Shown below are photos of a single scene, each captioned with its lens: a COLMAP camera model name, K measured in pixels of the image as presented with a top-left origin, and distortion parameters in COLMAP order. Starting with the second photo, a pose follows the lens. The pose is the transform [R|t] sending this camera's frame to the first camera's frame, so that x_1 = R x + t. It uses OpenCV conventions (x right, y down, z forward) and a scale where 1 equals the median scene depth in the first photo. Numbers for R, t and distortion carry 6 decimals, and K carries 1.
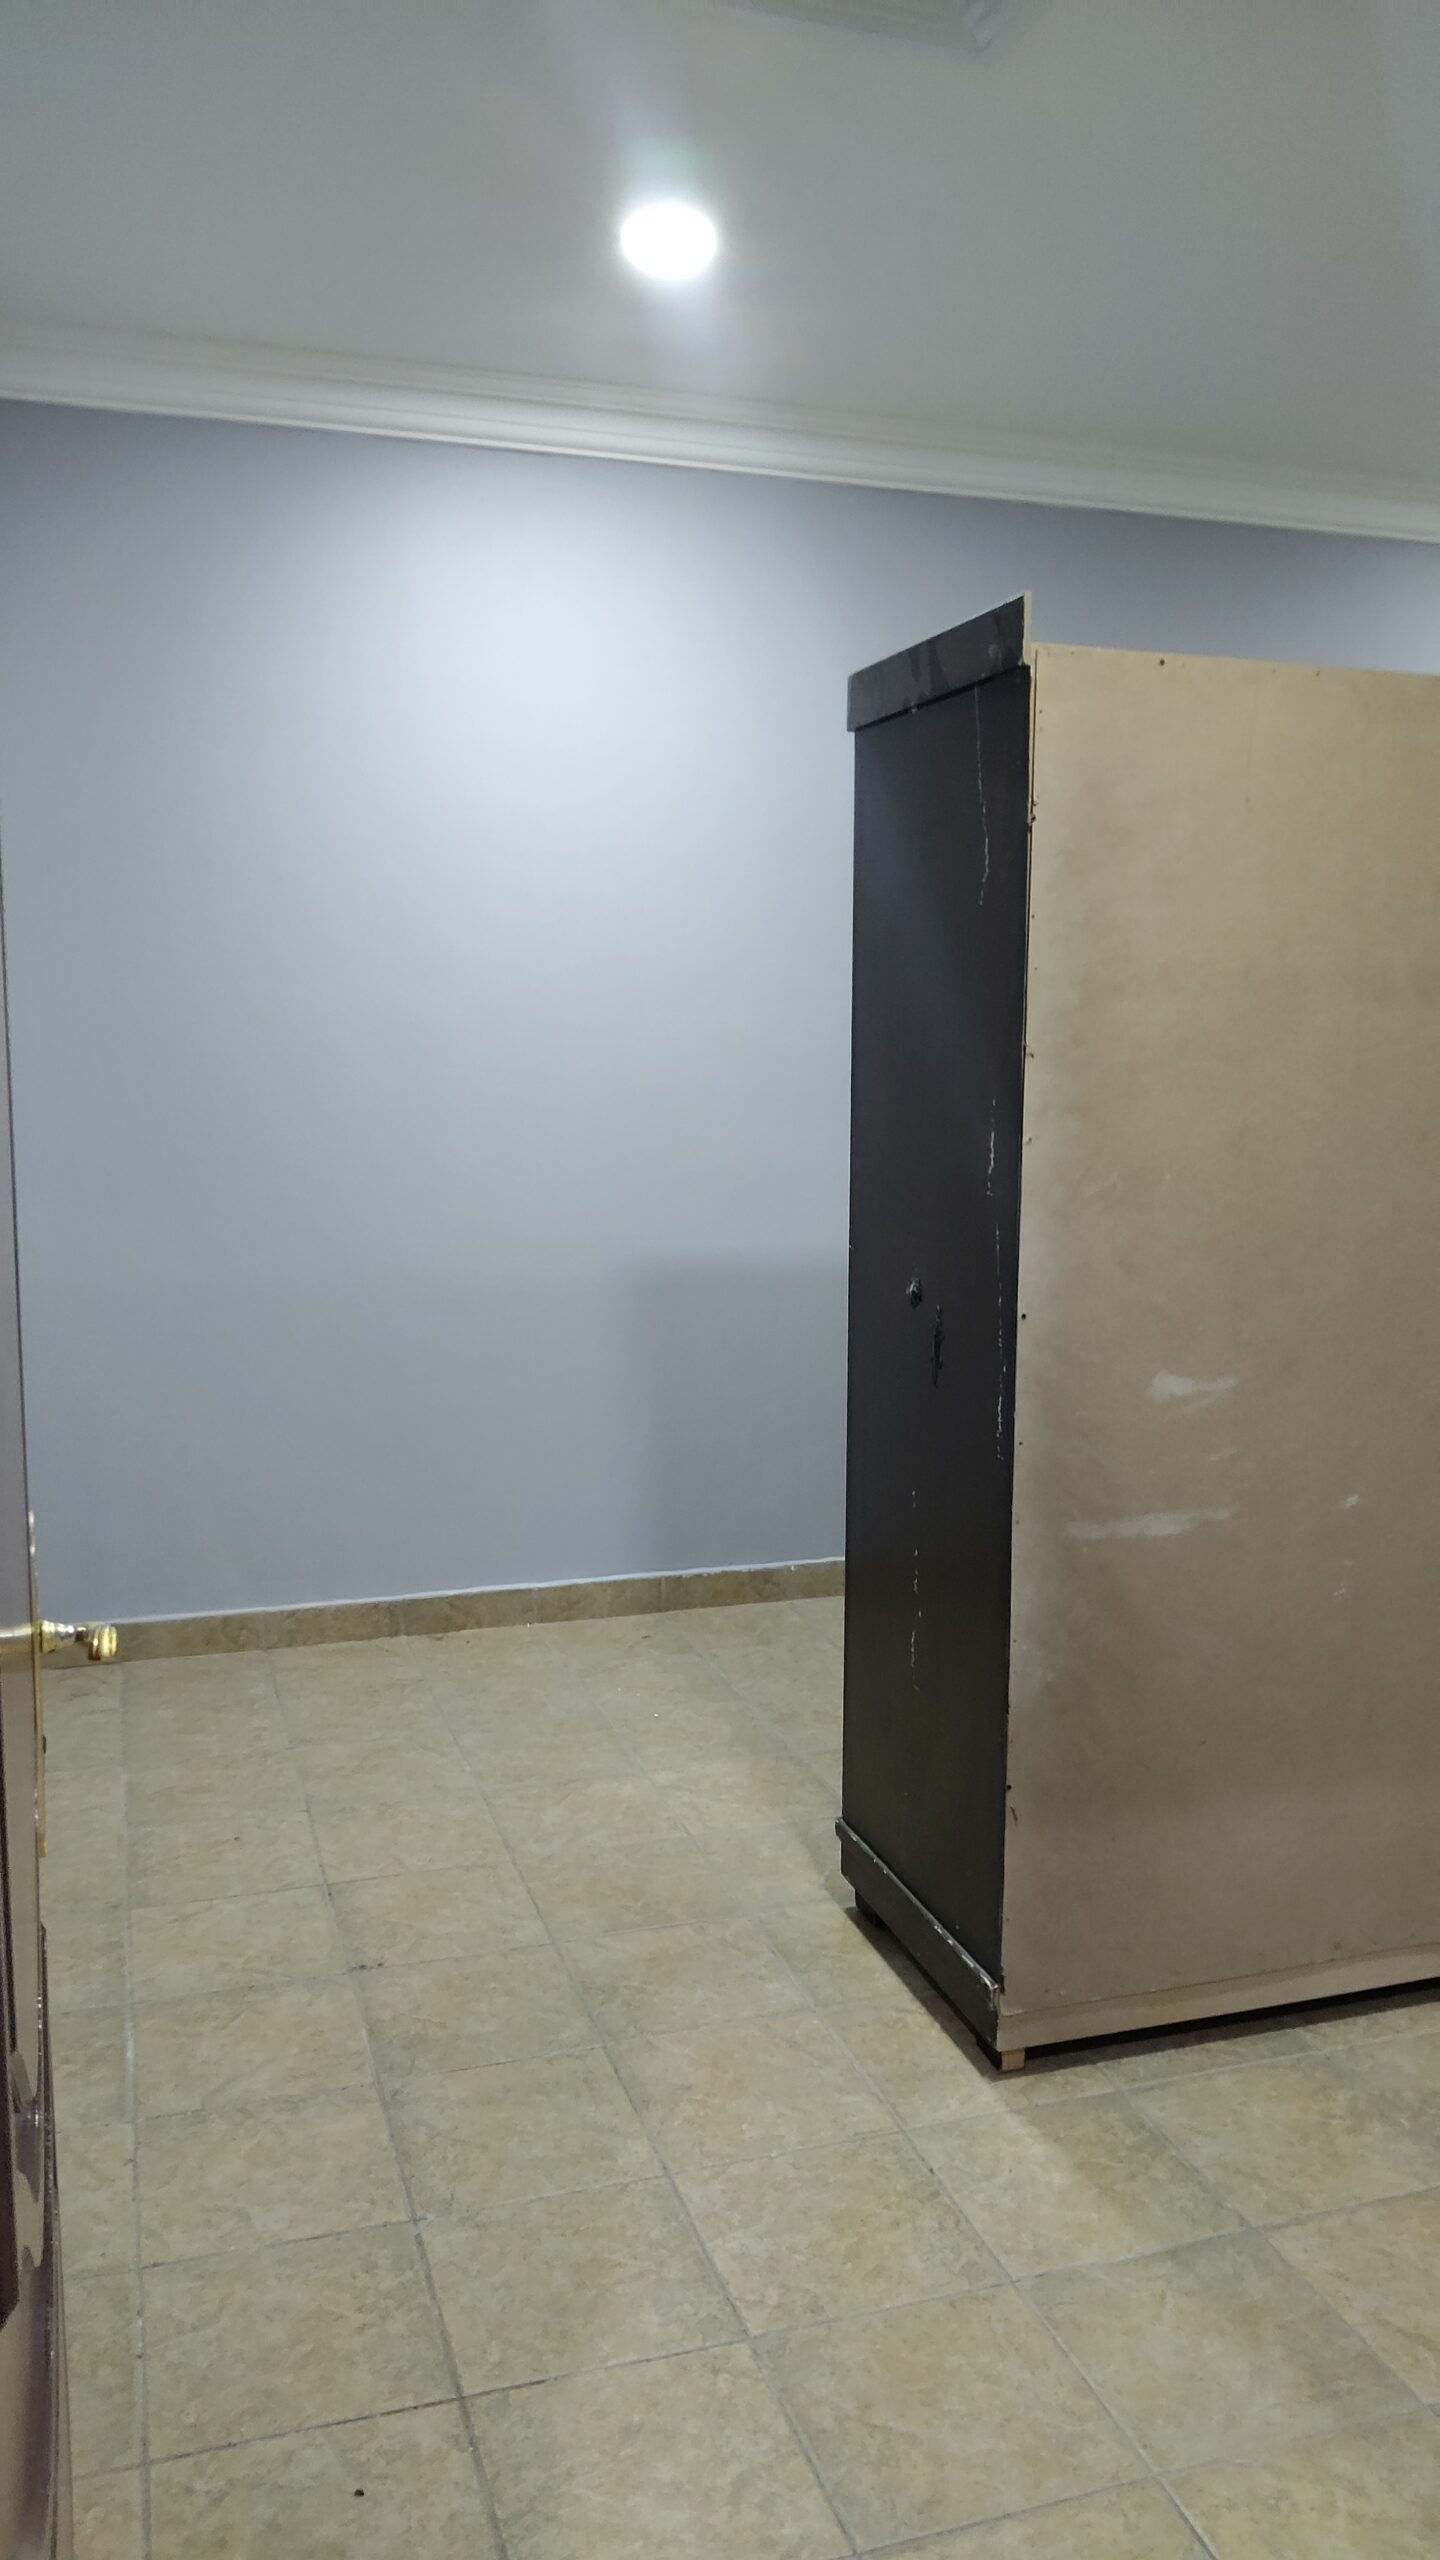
lens RADIAL K [[1904.9, 0, 720.0], [0, 1904.9, 1280.0], [0, 0, 1]] dist [-0.000067, -0.000281]
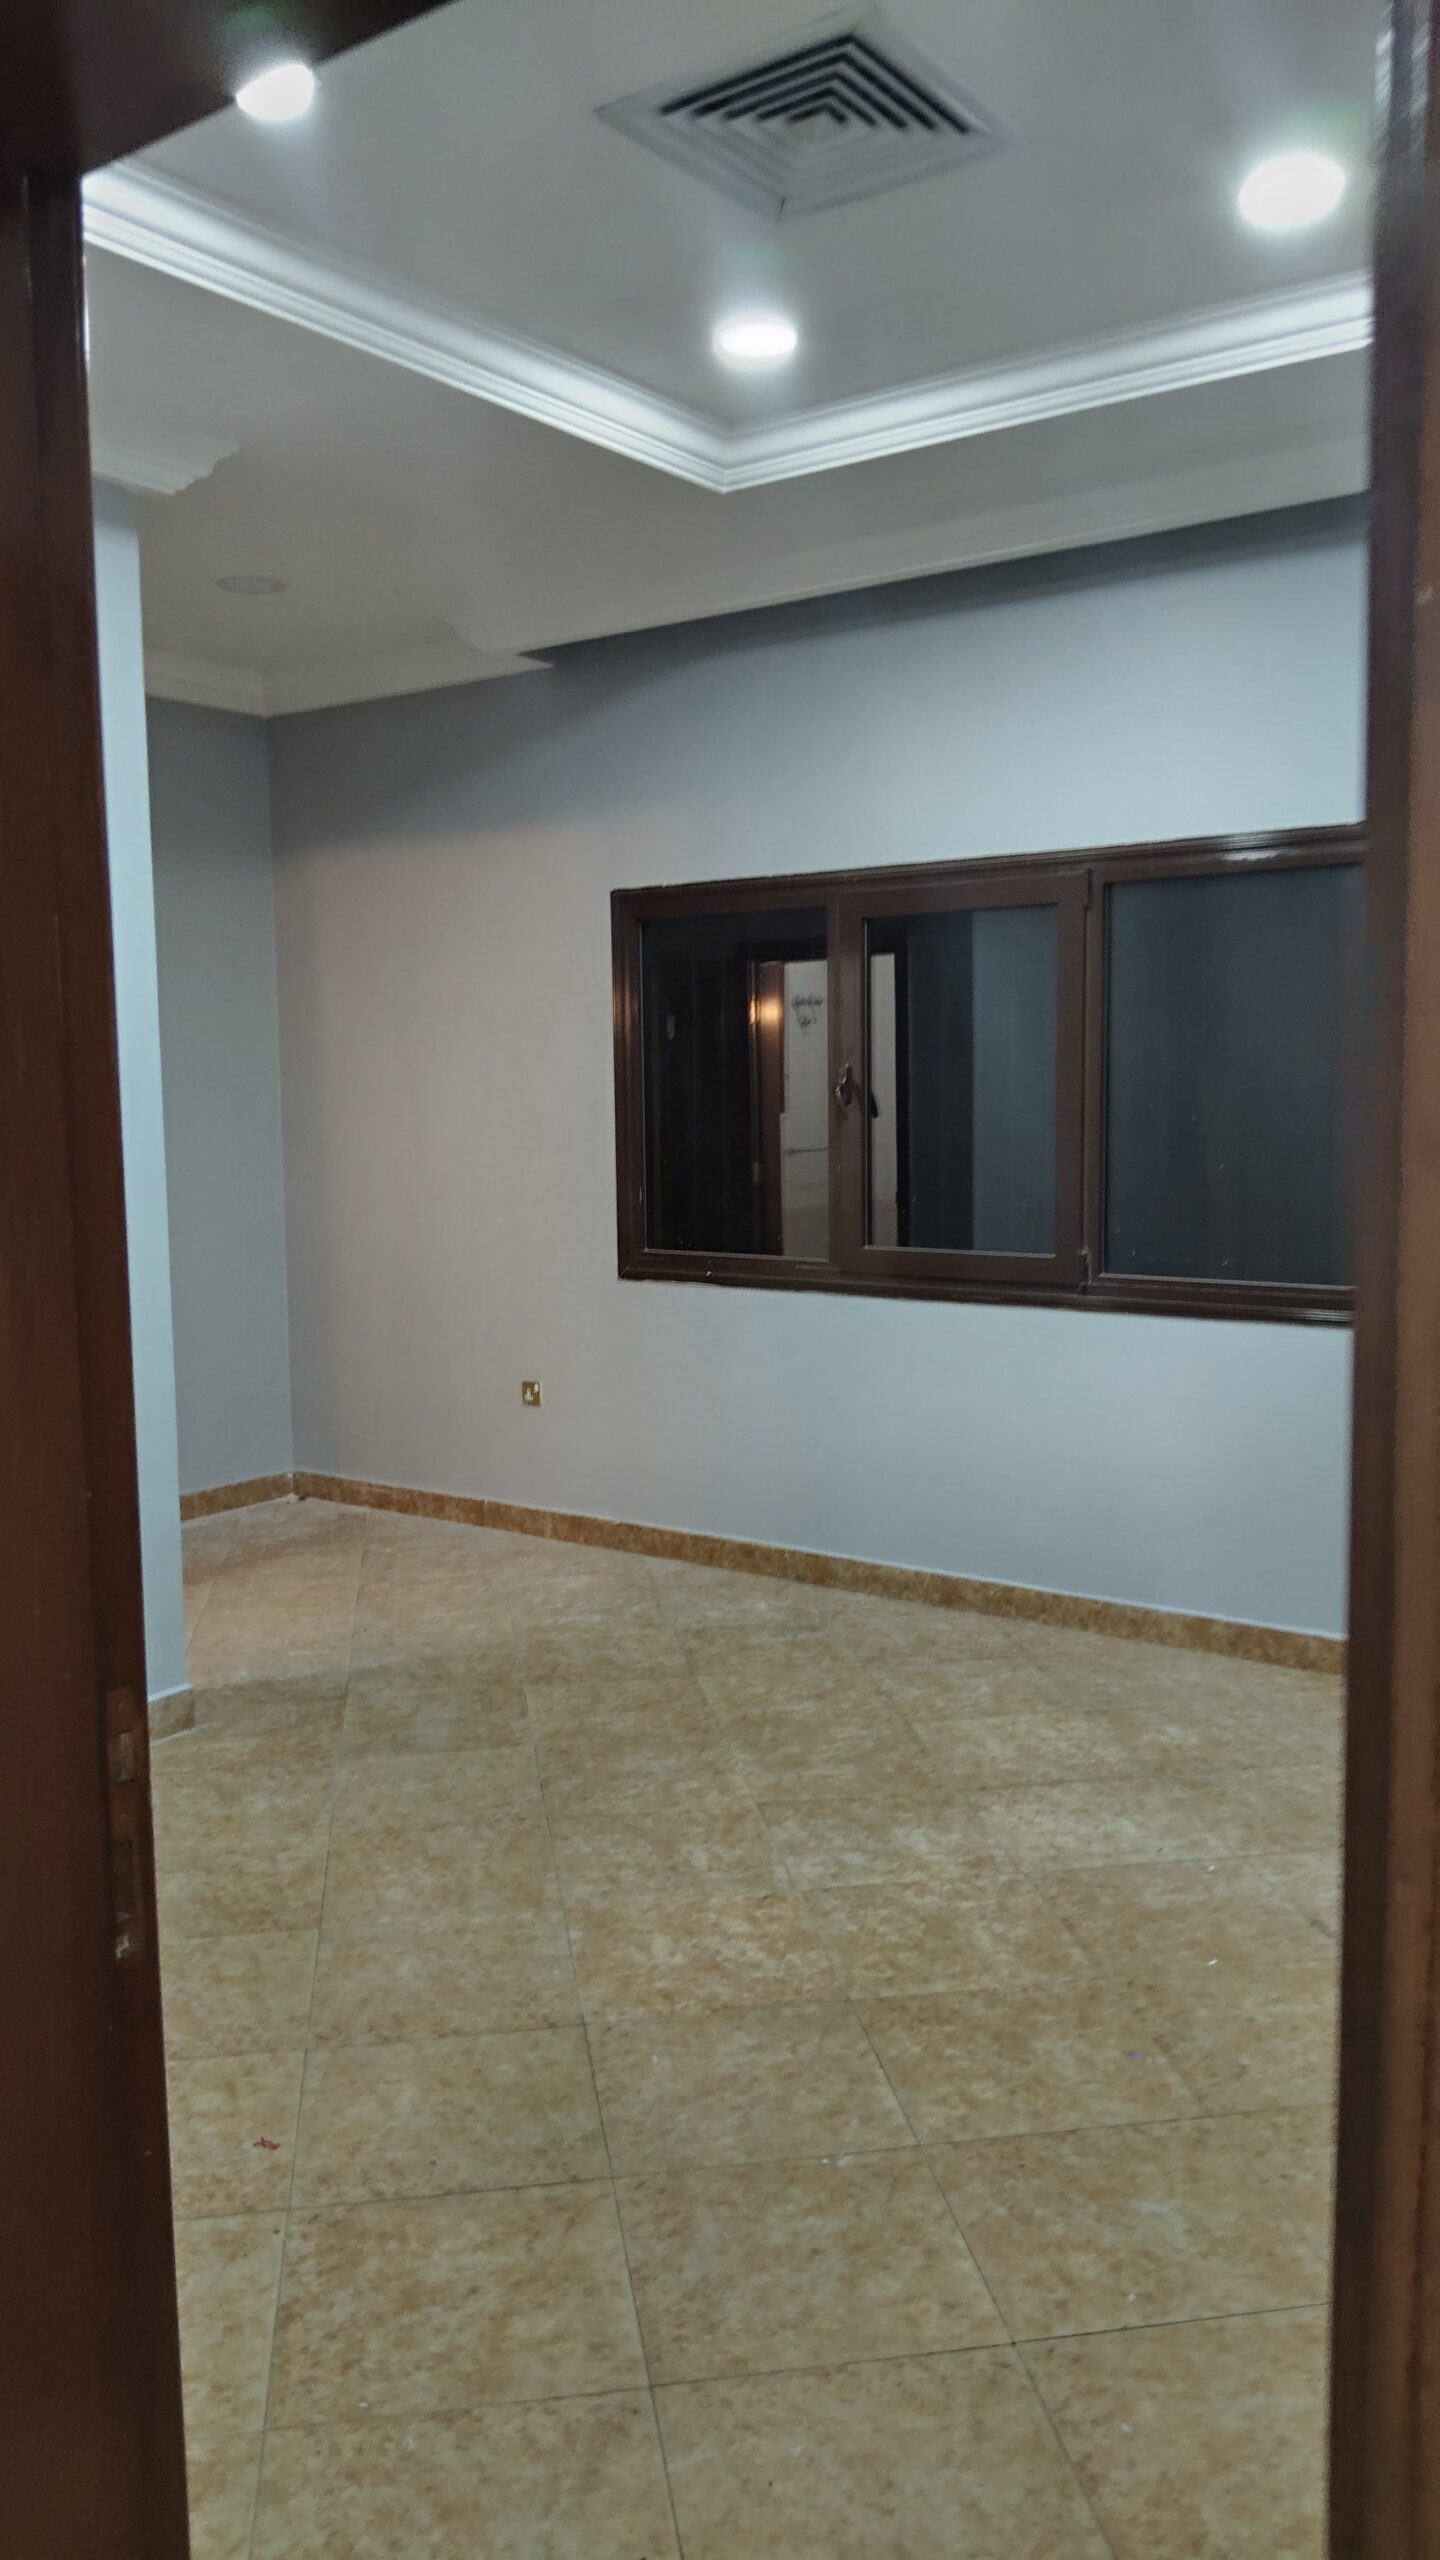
lens RADIAL K [[1904.9, 0, 720.0], [0, 1904.9, 1280.0], [0, 0, 1]] dist [-0.000067, -0.000281]
pose [[0.588706, 0.070593, -0.805259, 0.622234], [-0.088010, 0.995855, 0.022959, -0.014199], [0.803542, 0.057355, 0.592479, 0.238152]]
